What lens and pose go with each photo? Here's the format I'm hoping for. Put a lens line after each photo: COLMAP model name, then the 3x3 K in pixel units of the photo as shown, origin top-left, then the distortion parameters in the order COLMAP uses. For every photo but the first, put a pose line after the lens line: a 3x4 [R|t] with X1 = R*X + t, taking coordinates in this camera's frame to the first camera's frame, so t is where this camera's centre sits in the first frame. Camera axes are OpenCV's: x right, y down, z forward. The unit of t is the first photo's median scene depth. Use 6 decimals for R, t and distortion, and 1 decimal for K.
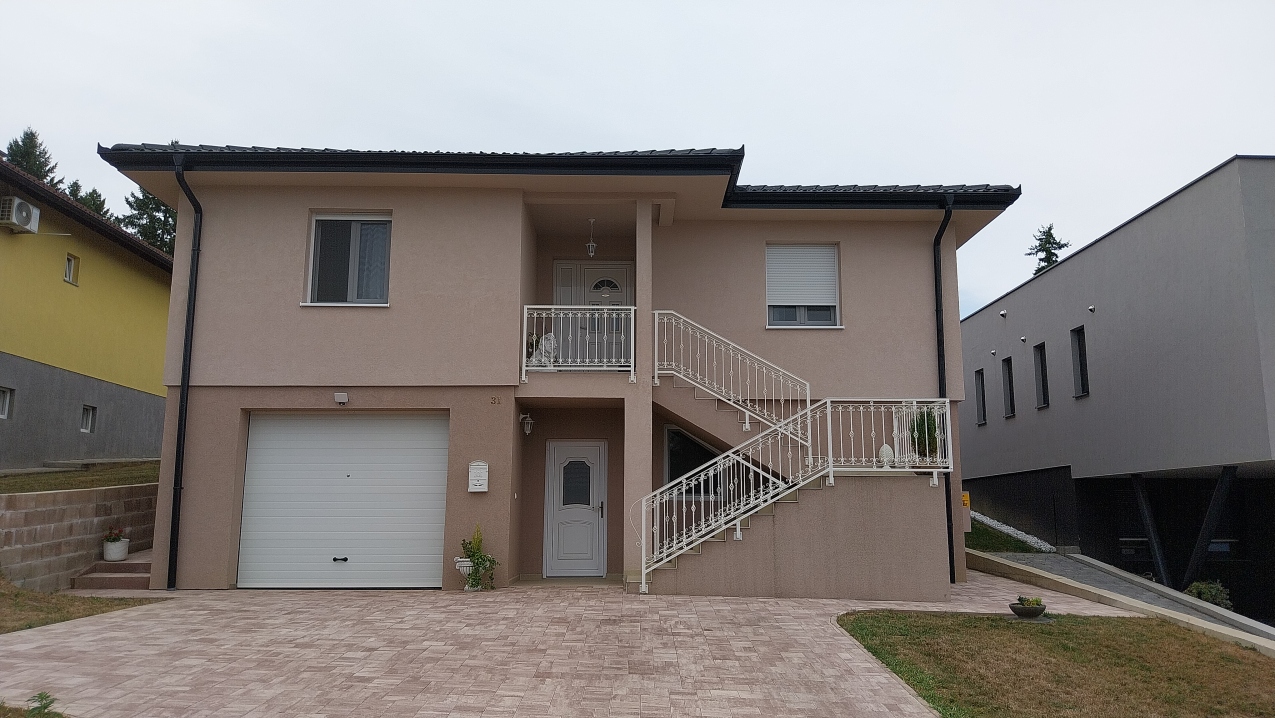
lens RADIAL K [[919.9, 0, 637.7], [0, 919.9, 353.5], [0, 0, 1]] dist [0.115077, -0.204256]
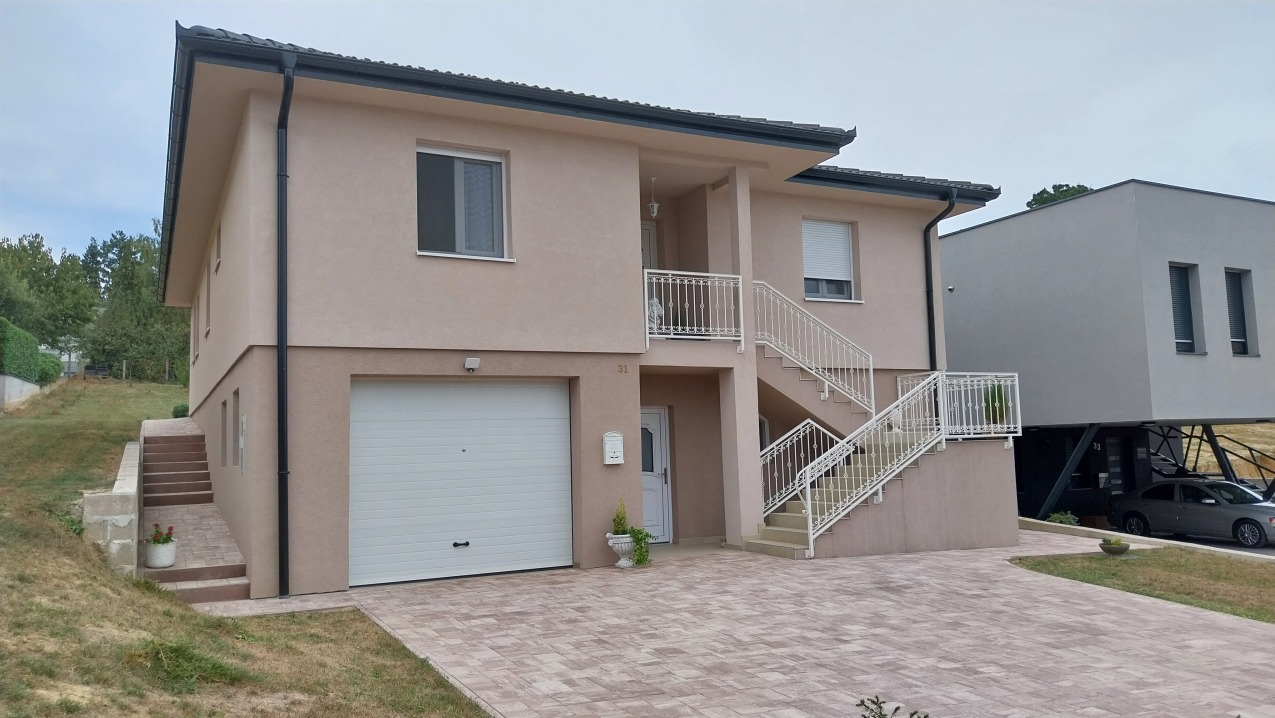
lens RADIAL K [[937.8, 0, 634.2], [0, 937.8, 361.2], [0, 0, 1]] dist [0.119040, -0.223817]
pose [[0.898562, 0.013996, 0.438623, -0.559336], [-0.045860, 0.997014, 0.062135, -0.016908], [-0.436444, -0.075947, 0.896520, 0.128084]]
